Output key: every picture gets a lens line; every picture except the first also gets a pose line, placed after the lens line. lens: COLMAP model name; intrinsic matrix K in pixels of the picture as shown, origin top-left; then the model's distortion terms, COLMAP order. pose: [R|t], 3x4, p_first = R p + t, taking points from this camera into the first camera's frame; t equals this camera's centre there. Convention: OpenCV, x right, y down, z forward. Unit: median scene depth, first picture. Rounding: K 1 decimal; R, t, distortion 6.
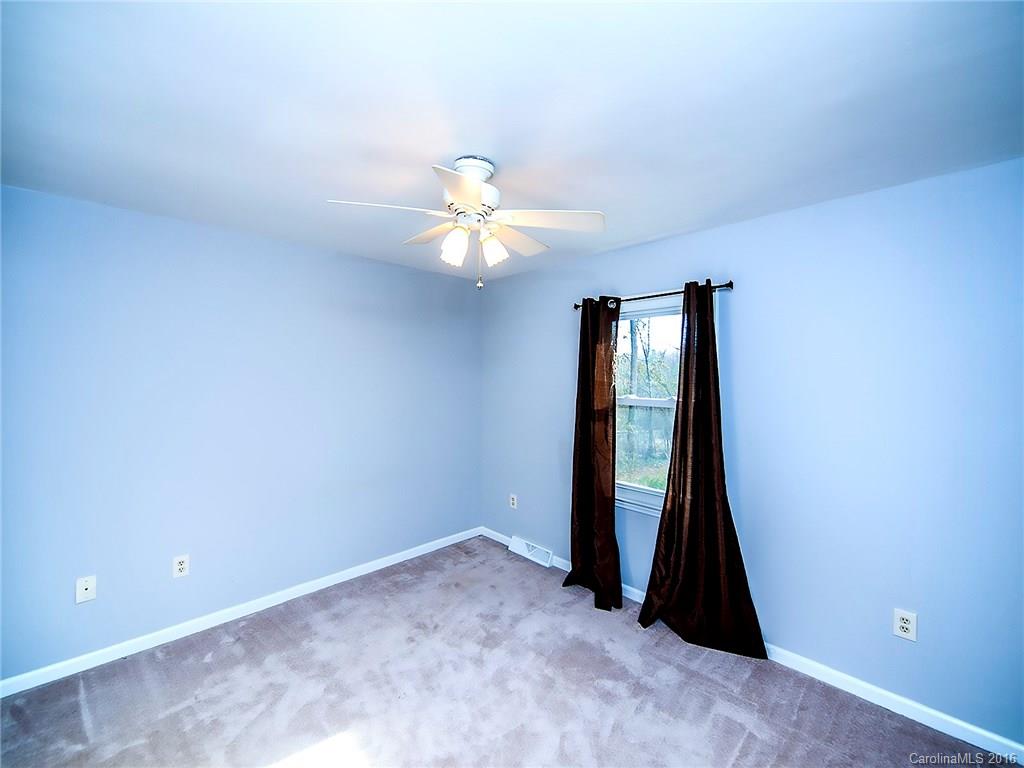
lens RADIAL K [[427.1, 0, 511.4], [0, 427.1, 378.6], [0, 0, 1]] dist [0.000931, -0.001369]
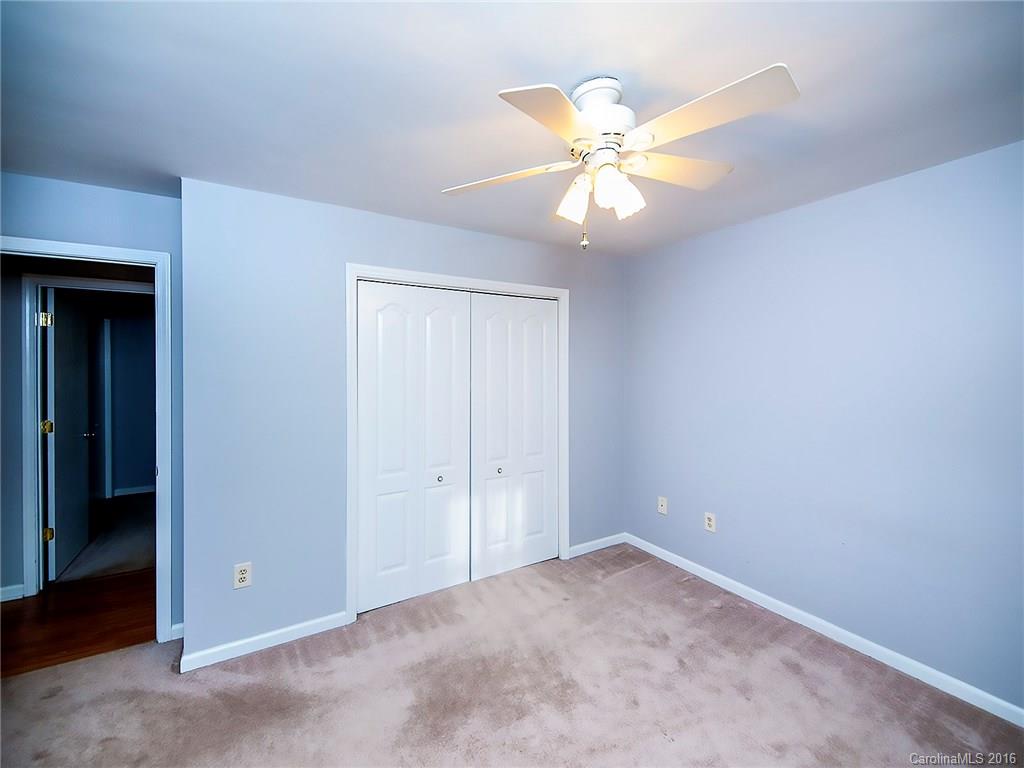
lens RADIAL K [[427.1, 0, 511.7], [0, 427.1, 377.3], [0, 0, 1]] dist [0.000931, -0.001369]
pose [[-0.231374, 0.015393, -0.972743, 0.547754], [-0.016177, 0.999676, 0.019668, 0.020981], [0.972730, 0.020287, -0.231049, 0.778705]]
